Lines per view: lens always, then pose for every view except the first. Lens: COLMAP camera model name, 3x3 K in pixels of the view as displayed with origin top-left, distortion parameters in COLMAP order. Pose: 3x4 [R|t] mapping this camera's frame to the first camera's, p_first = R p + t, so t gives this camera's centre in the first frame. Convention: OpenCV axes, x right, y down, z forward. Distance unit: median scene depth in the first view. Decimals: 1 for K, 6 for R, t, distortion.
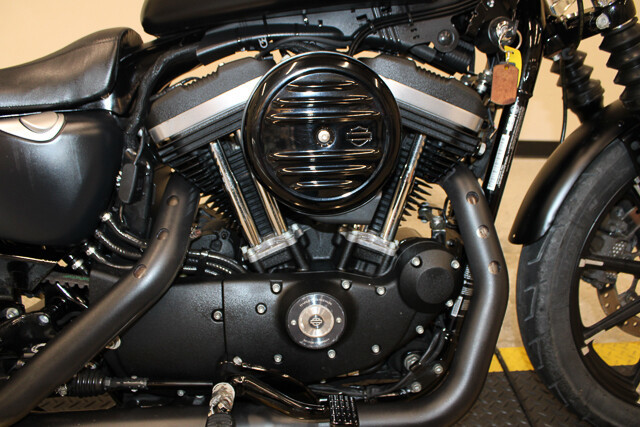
lens RADIAL K [[526.0, 0, 322.2], [0, 526.0, 206.8], [0, 0, 1]] dist [-0.169948, 0.138858]
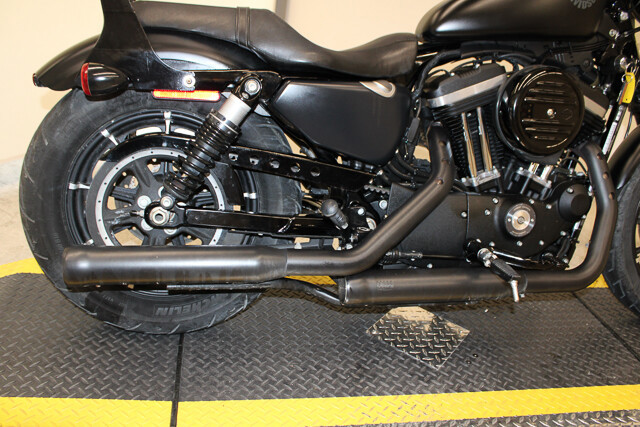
lens RADIAL K [[526.0, 0, 322.2], [0, 526.0, 206.8], [0, 0, 1]] dist [-0.169948, 0.138858]
pose [[0.991410, 0.054021, 0.119113, -0.812951], [-0.055146, 0.998459, 0.006165, 0.189351], [-0.118596, -0.012681, 0.992862, -0.569068]]
